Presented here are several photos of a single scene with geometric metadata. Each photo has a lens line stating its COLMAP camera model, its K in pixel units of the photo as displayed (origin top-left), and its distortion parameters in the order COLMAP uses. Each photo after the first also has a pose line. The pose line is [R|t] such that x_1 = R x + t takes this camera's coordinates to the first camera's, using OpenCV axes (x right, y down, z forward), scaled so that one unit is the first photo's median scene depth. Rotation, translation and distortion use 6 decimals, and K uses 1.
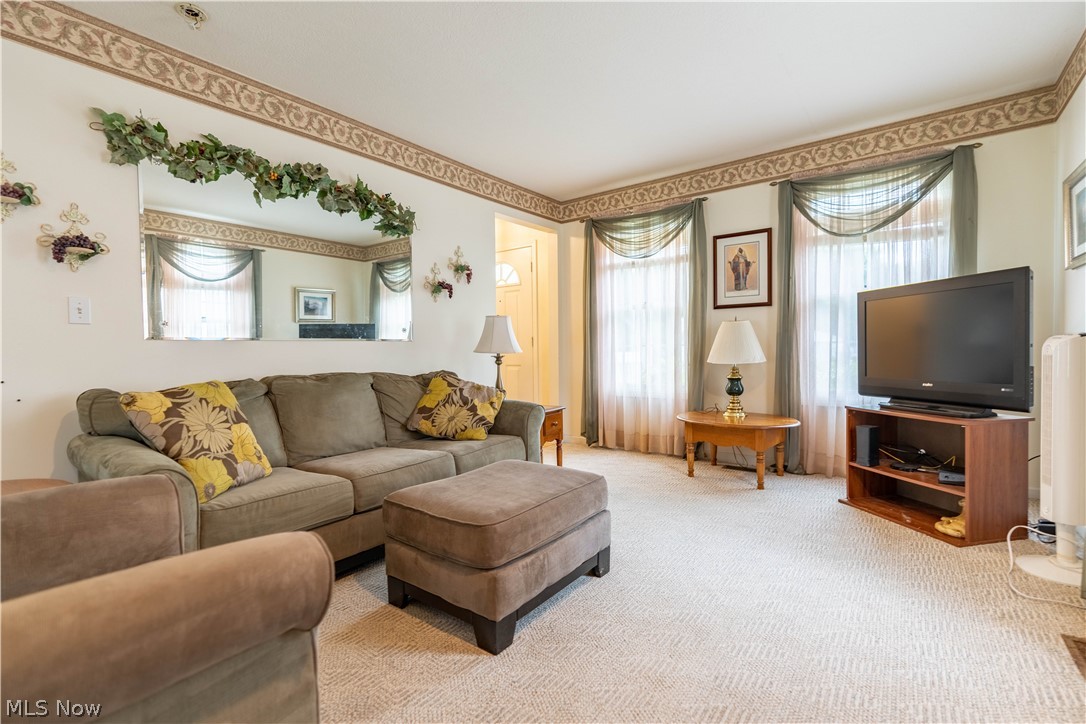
lens RADIAL K [[496.1, 0, 539.6], [0, 496.1, 358.6], [0, 0, 1]] dist [-0.016117, 0.004958]
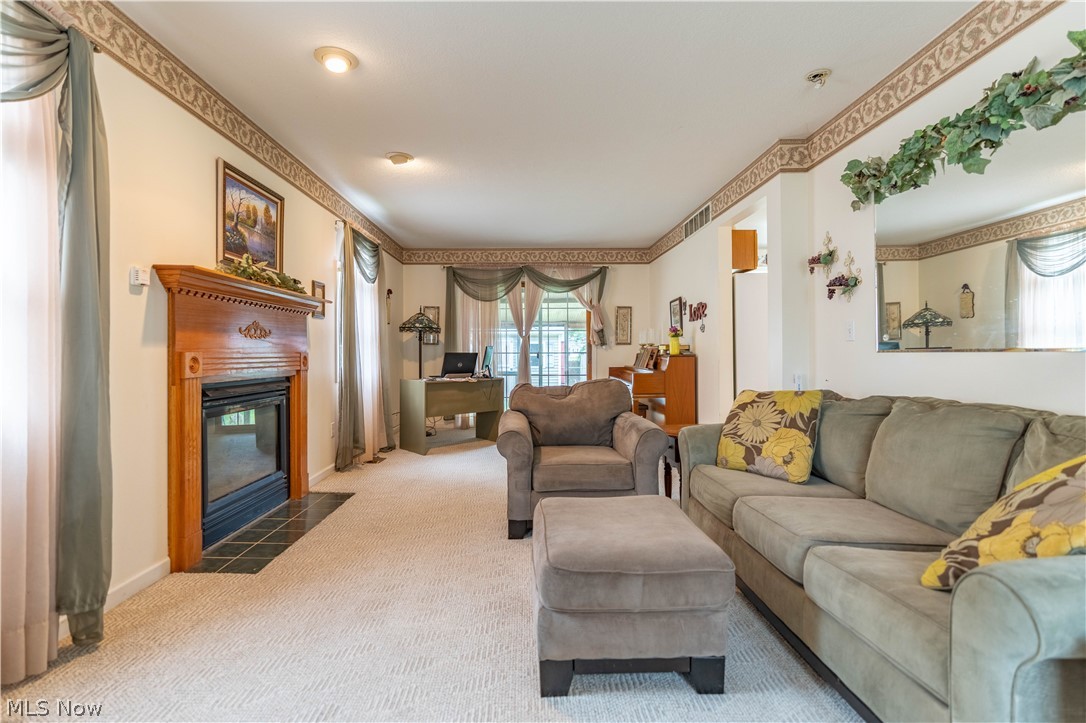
lens RADIAL K [[518.5, 0, 540.8], [0, 518.5, 352.0], [0, 0, 1]] dist [-0.005409, 0.000628]
pose [[-0.785732, 0.016666, -0.618342, 0.520945], [0.005914, 0.999794, 0.019431, -0.065320], [0.618539, 0.011611, -0.785669, 1.396437]]
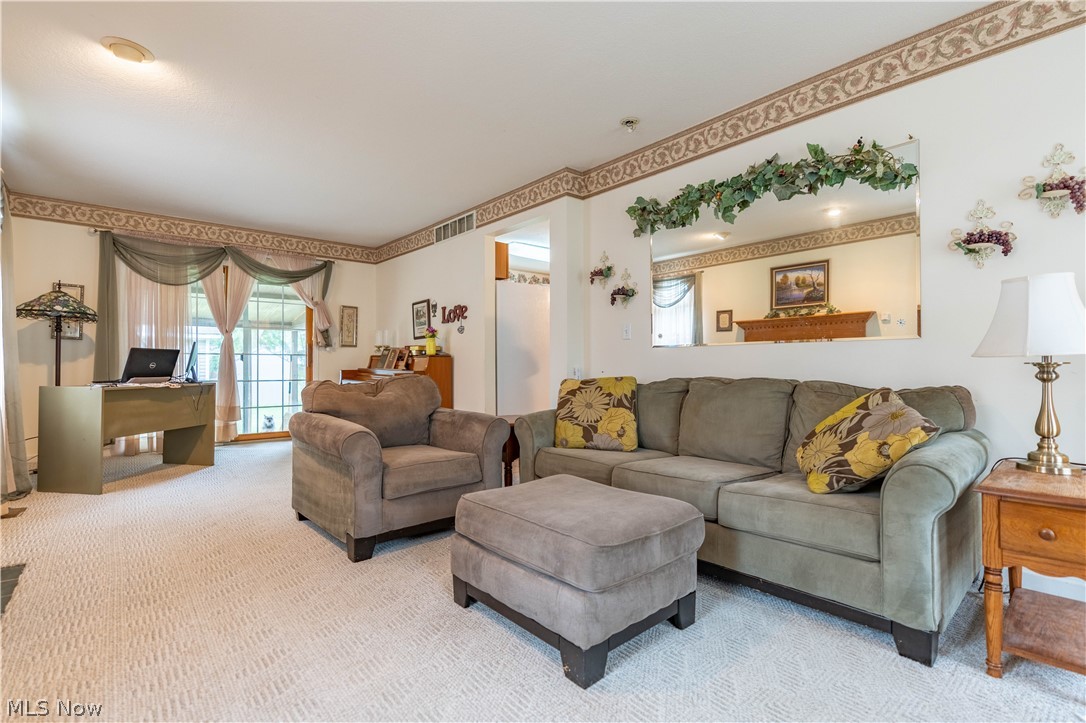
lens RADIAL K [[496.1, 0, 549.5], [0, 496.1, 365.6], [0, 0, 1]] dist [-0.016117, 0.004958]
pose [[-0.204864, 0.015692, -0.978665, 0.694202], [-0.011807, 0.999759, 0.018502, -0.008993], [0.978719, 0.015345, -0.204629, 0.962067]]
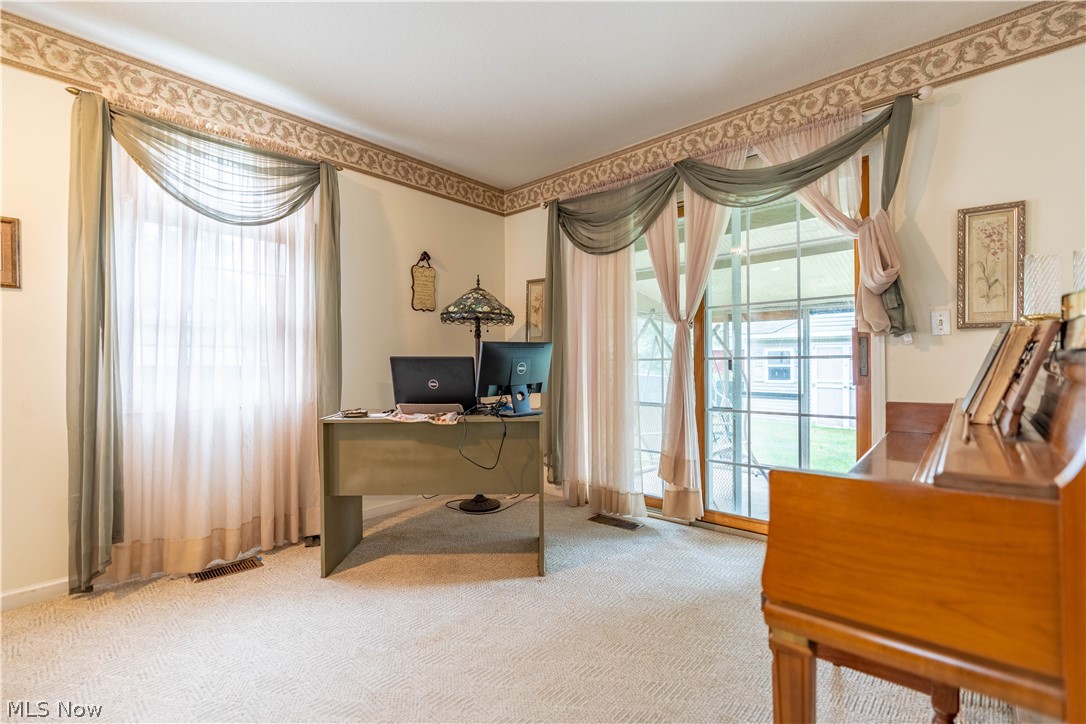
lens RADIAL K [[496.1, 0, 550.0], [0, 496.1, 364.8], [0, 0, 1]] dist [-0.016117, 0.004958]
pose [[-0.996401, 0.020752, 0.082182, -0.958068], [0.021099, 0.999772, 0.003355, -0.001312], [-0.082094, 0.005076, -0.996612, 0.312959]]
